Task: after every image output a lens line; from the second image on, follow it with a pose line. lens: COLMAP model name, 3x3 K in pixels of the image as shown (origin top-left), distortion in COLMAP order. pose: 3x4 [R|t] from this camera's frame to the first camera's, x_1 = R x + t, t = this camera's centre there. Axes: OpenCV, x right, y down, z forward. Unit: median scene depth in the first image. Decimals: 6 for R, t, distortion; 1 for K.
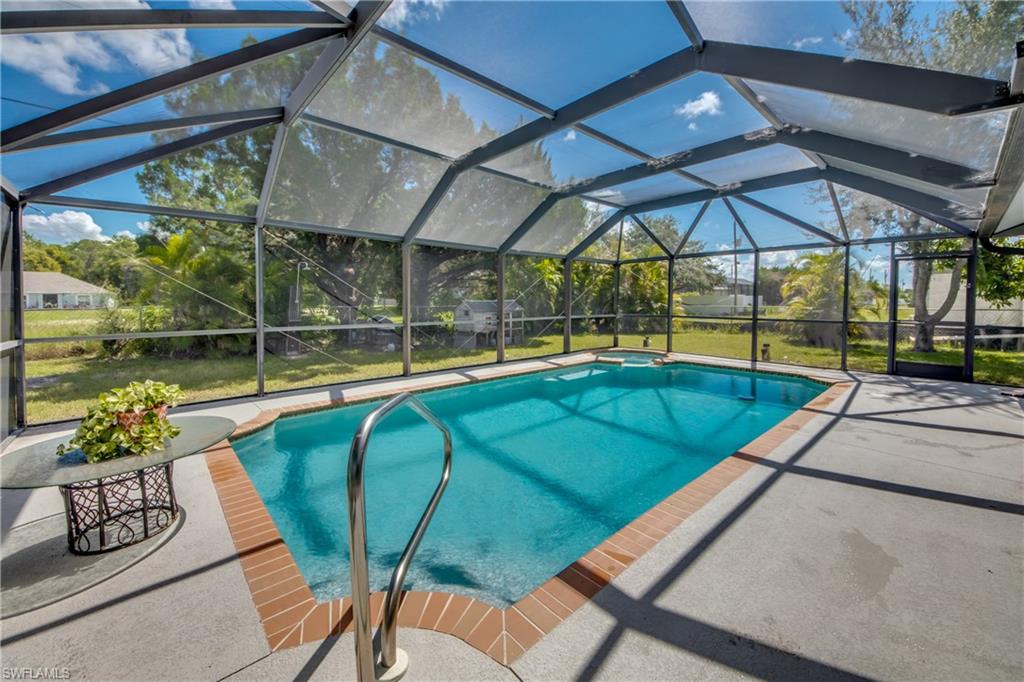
lens RADIAL K [[397.0, 0, 513.0], [0, 397.0, 318.2], [0, 0, 1]] dist [0.032292, -0.019873]
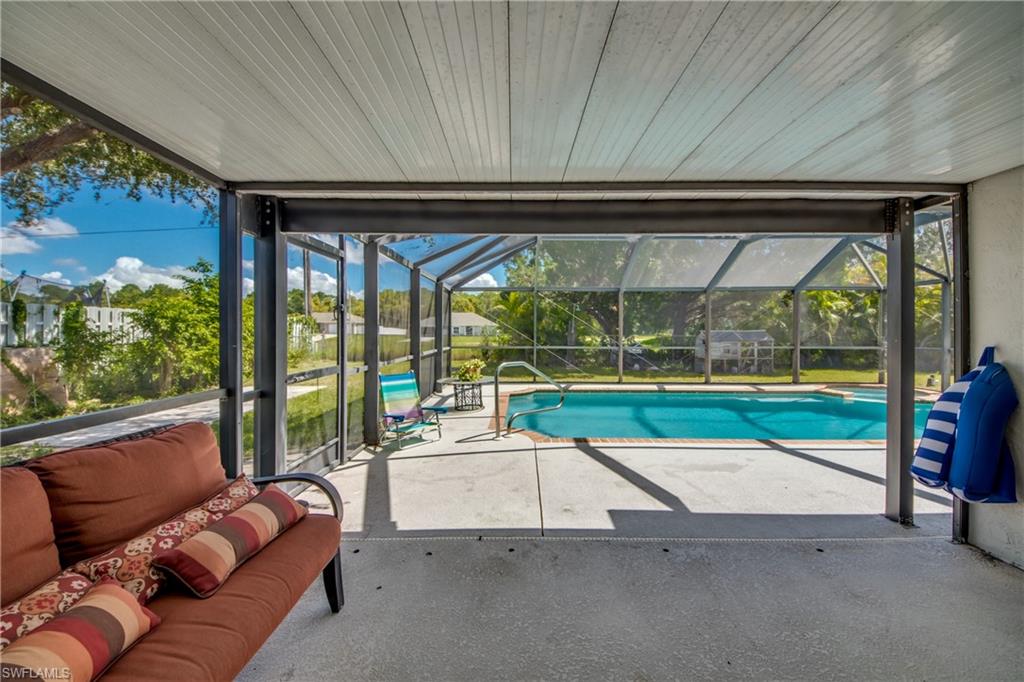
lens RADIAL K [[384.4, 0, 512.0], [0, 384.4, 341.0], [0, 0, 1]] dist [0.029810, -0.020094]
pose [[0.733470, 0.017615, -0.679493, 0.315710], [-0.029100, 0.999561, -0.005499, 0.008622], [0.679099, 0.023807, 0.733661, -0.234090]]
